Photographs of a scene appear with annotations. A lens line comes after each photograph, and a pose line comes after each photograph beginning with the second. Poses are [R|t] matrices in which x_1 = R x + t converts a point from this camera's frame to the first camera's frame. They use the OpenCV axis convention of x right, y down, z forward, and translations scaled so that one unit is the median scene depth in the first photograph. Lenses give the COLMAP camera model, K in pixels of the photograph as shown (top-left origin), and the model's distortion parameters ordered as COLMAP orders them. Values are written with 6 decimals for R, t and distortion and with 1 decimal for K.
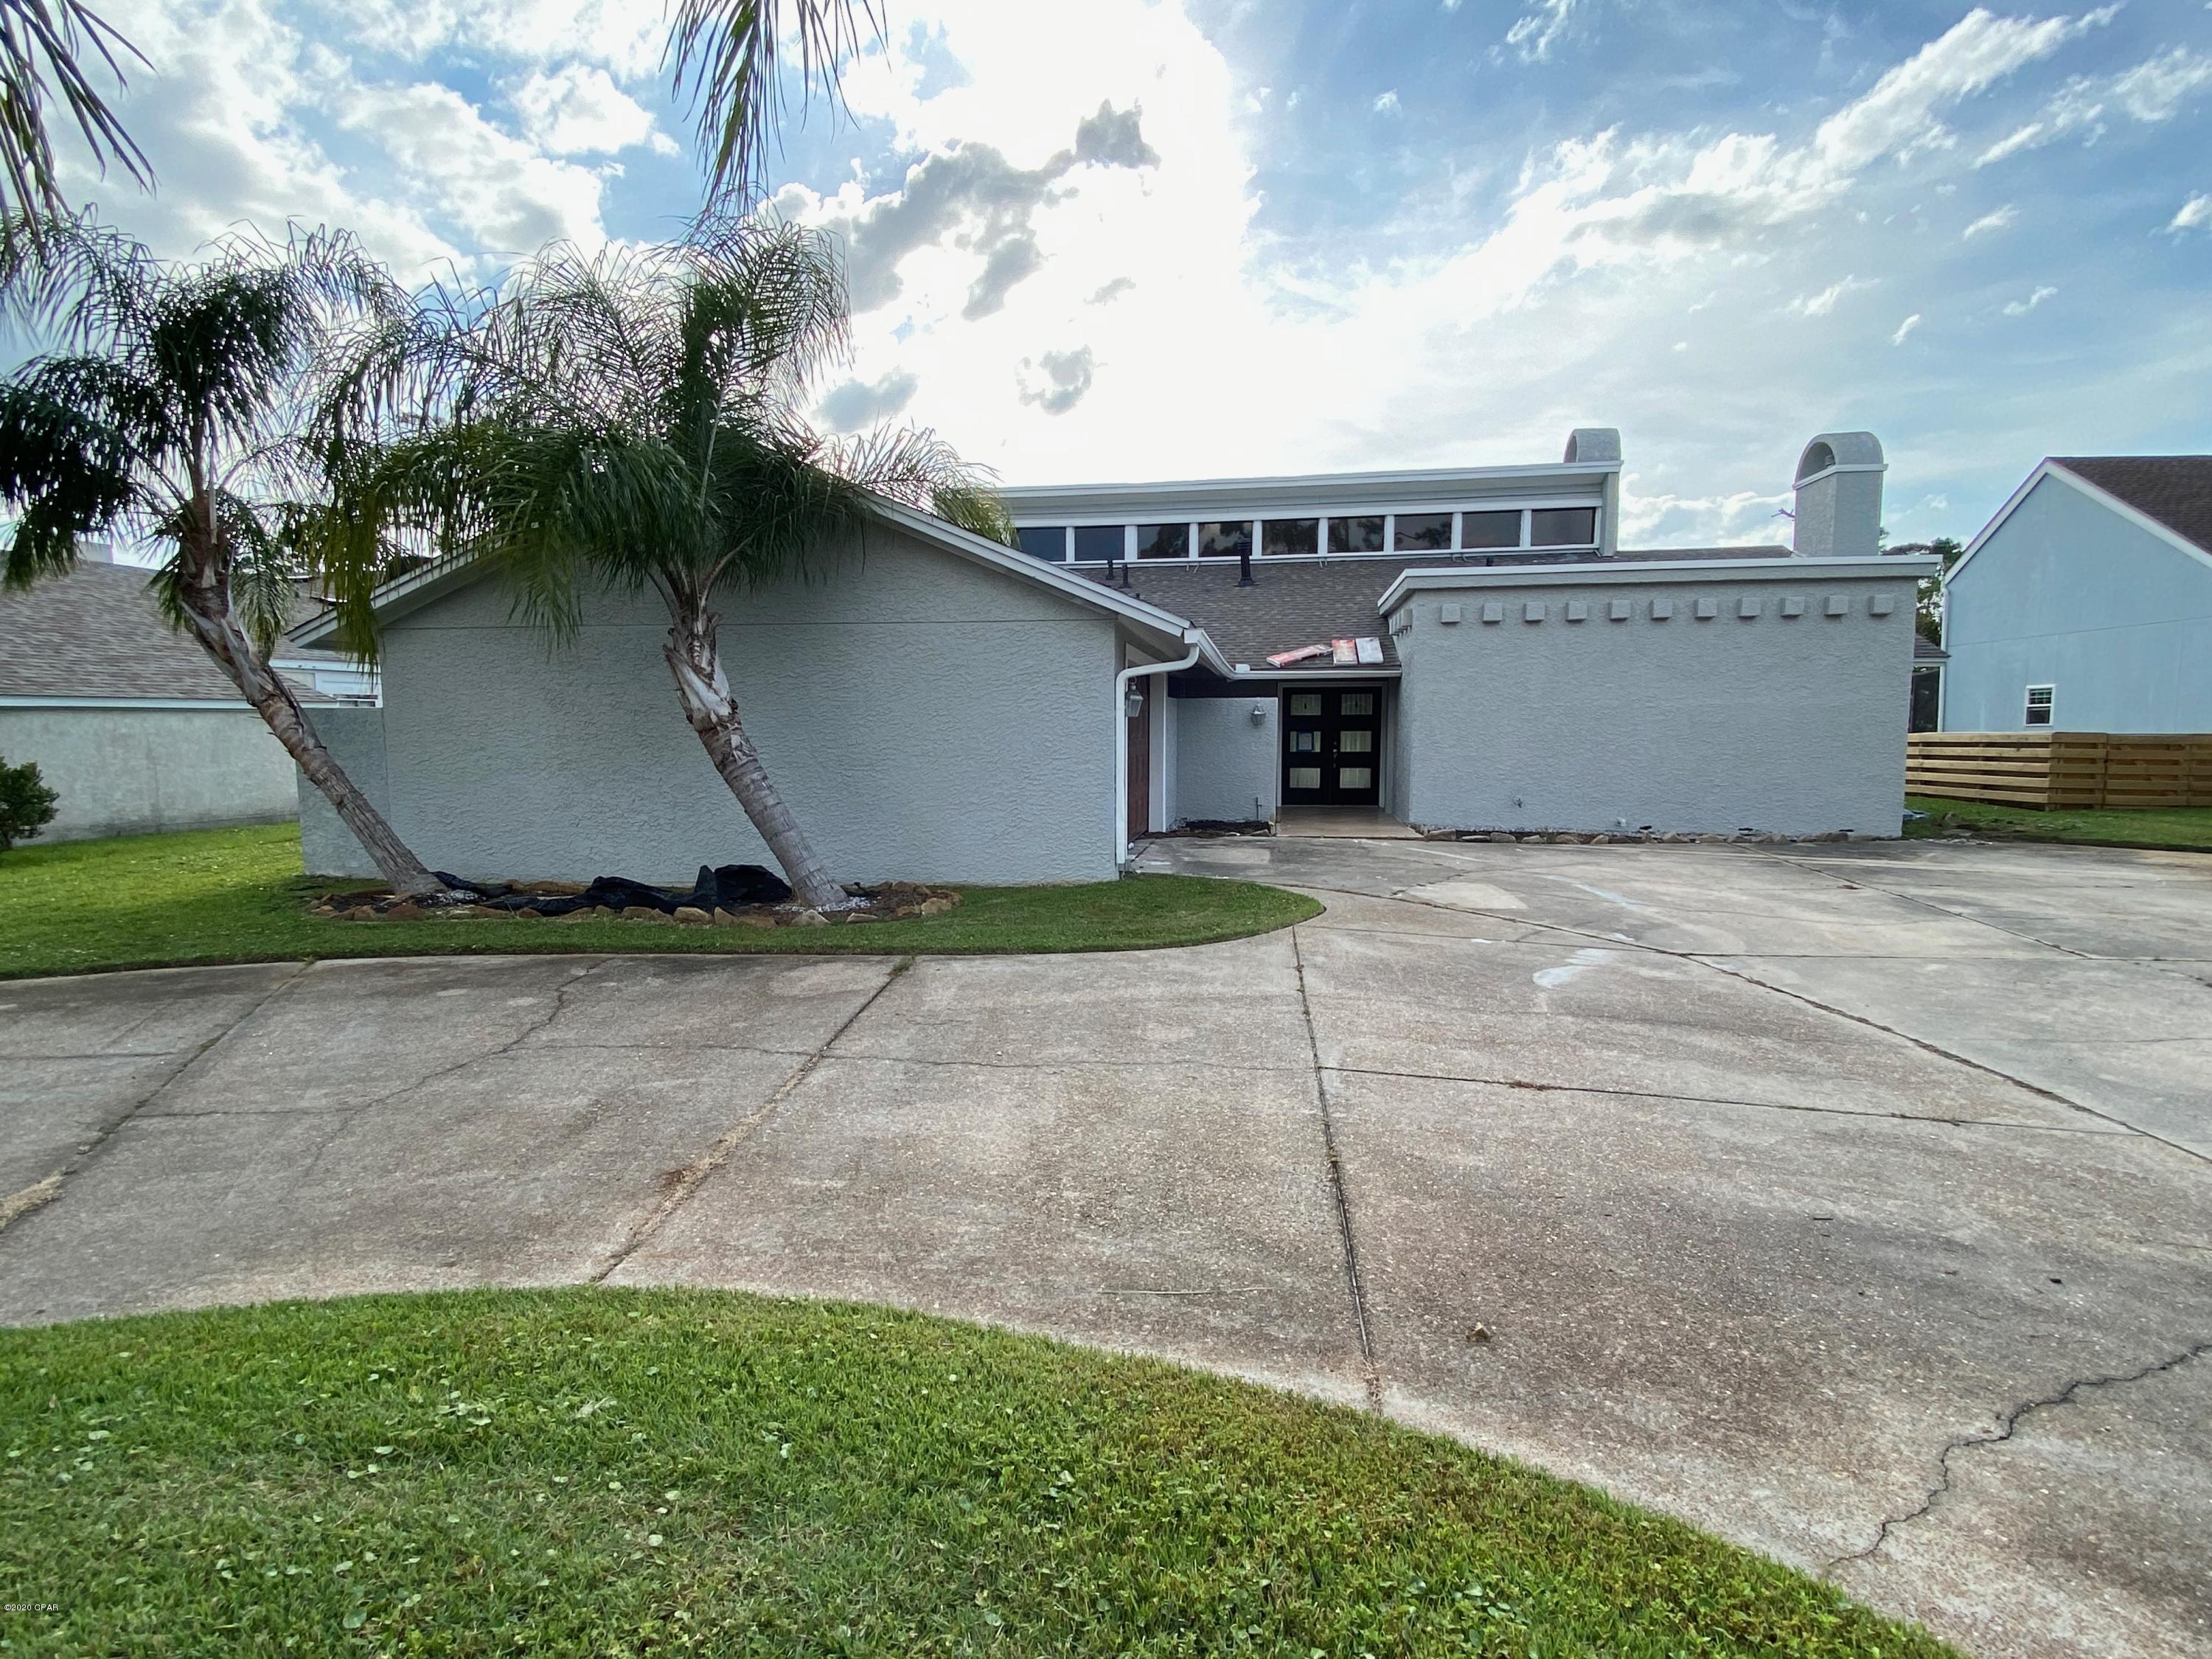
lens RADIAL K [[1092.9, 0, 1106.0], [0, 1092.9, 829.5], [0, 0, 1]] dist [0.037466, 0.000010]
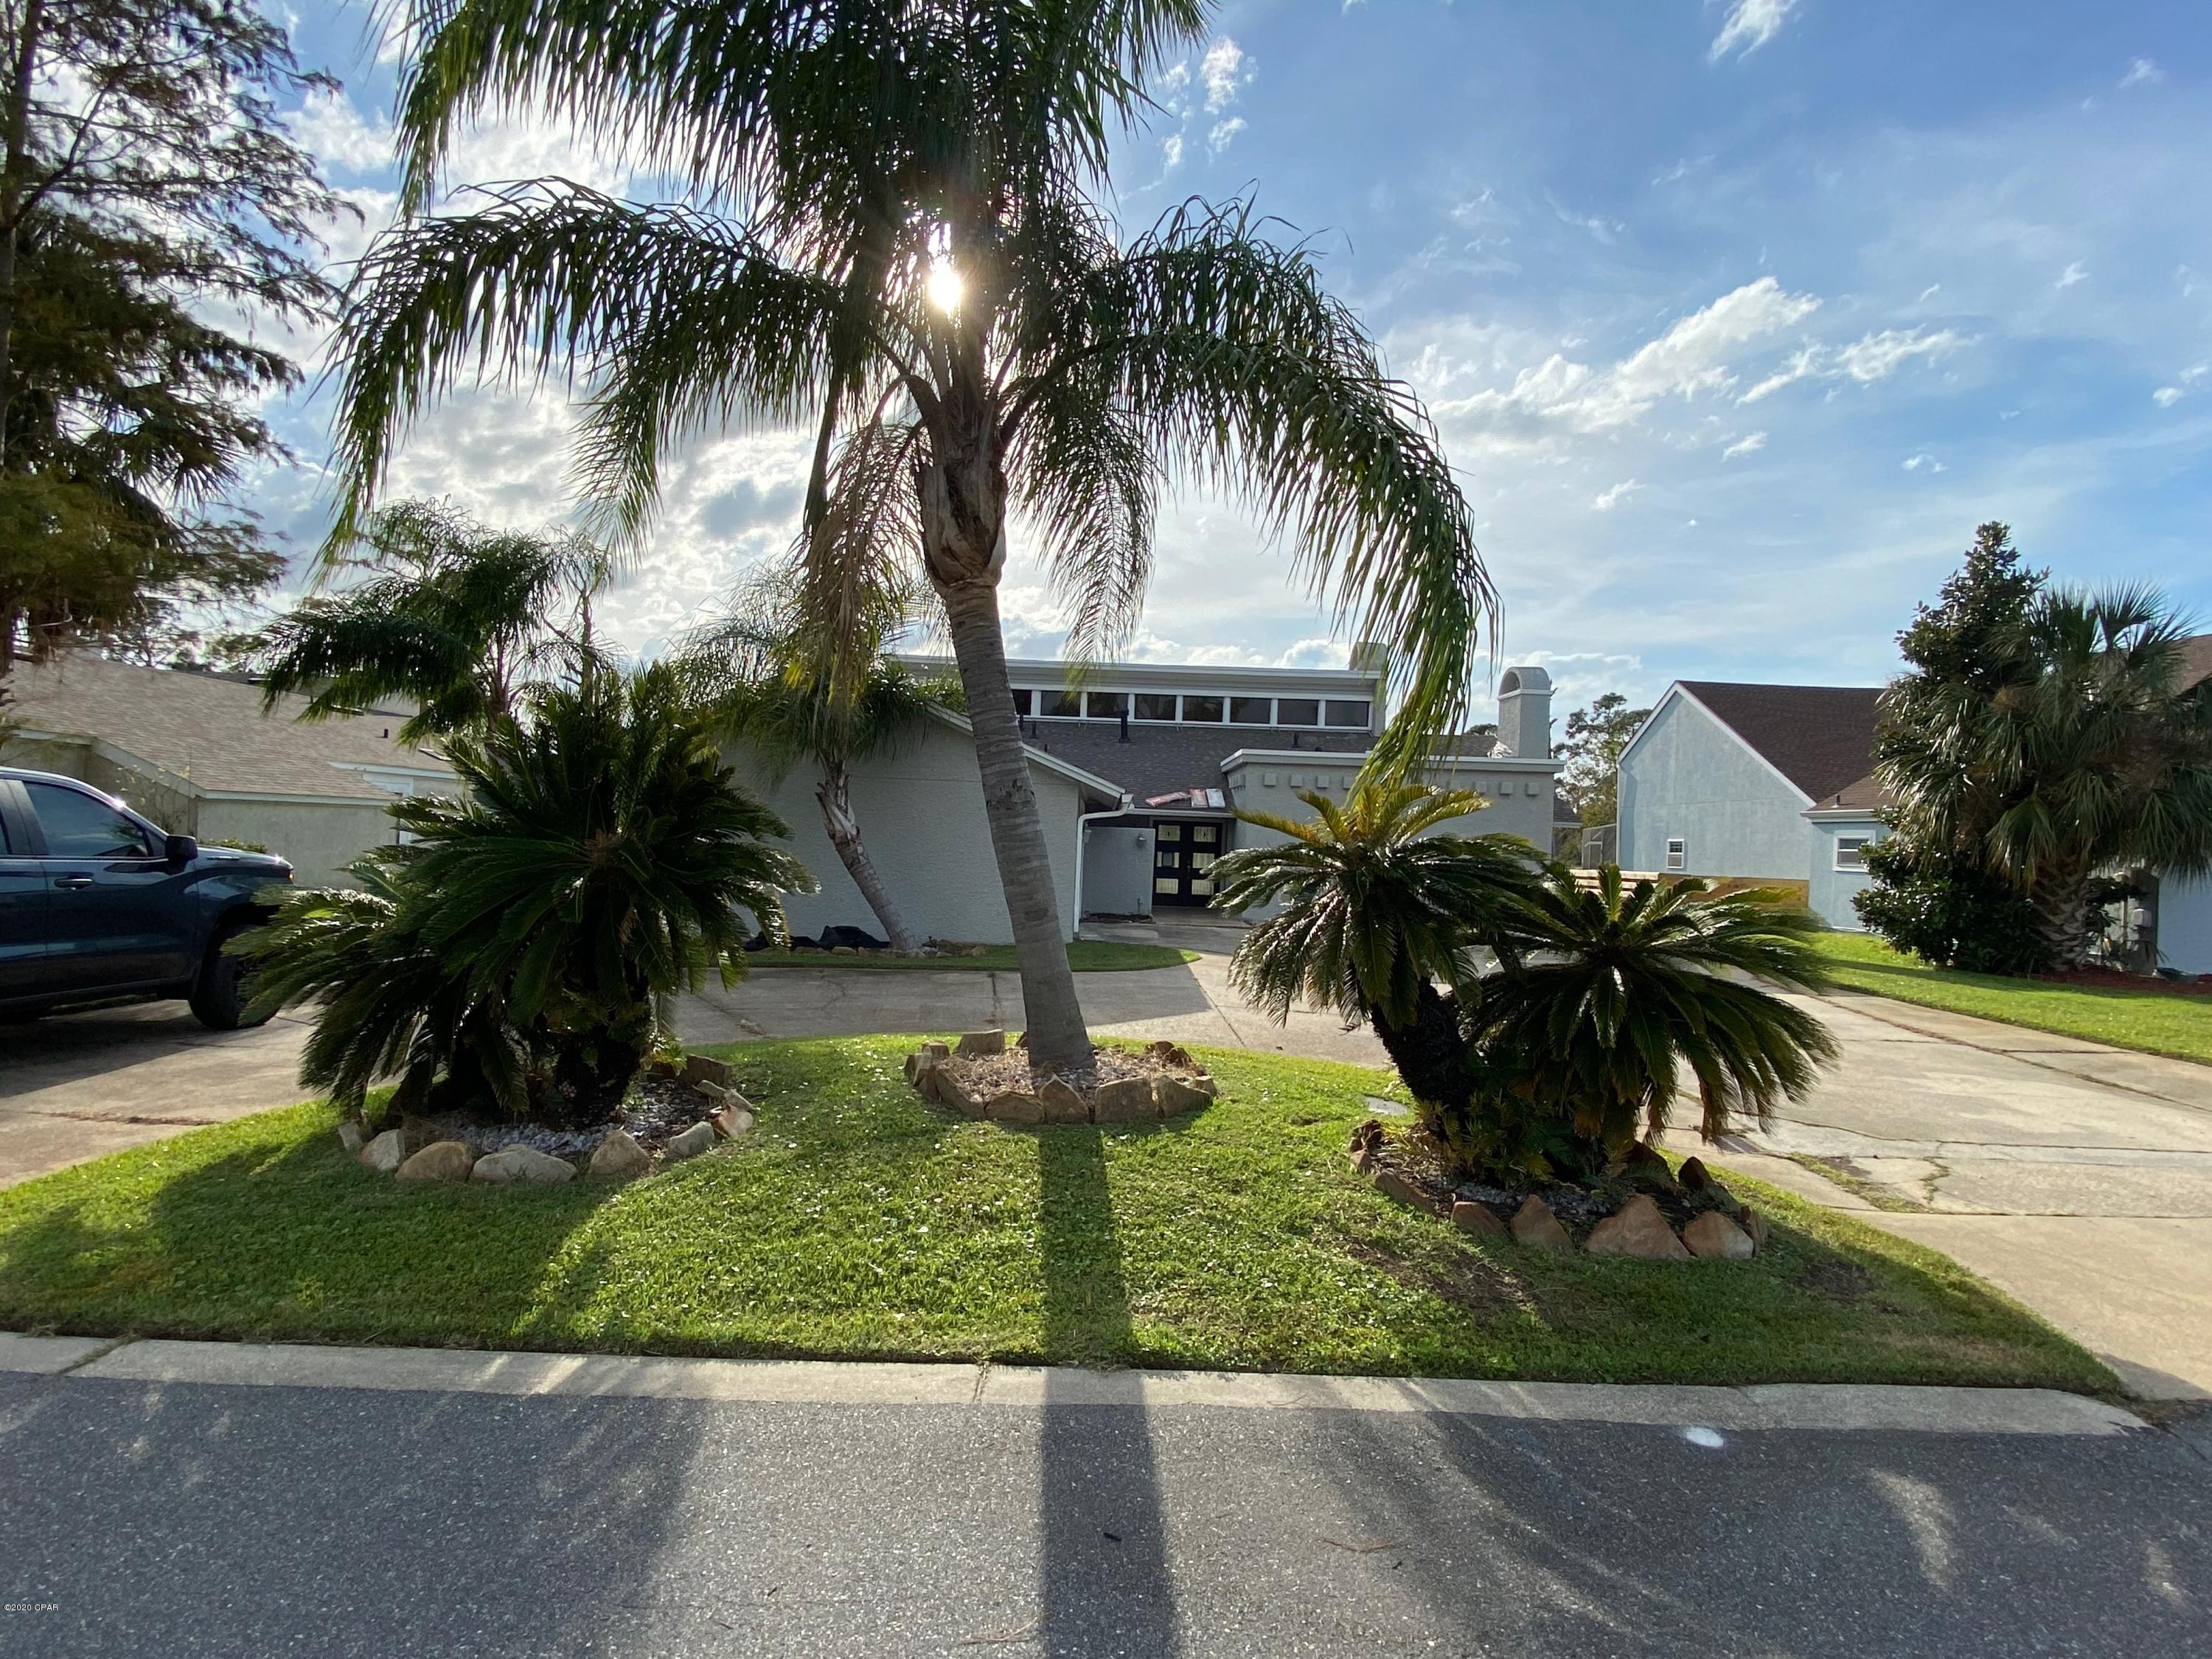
lens RADIAL K [[1092.9, 0, 1106.0], [0, 1092.9, 829.5], [0, 0, 1]] dist [0.037466, 0.000010]
pose [[0.986986, 0.041116, 0.155458, -0.121118], [-0.025541, 0.994570, -0.100887, 0.025251], [-0.158762, 0.095603, 0.982677, -0.376854]]
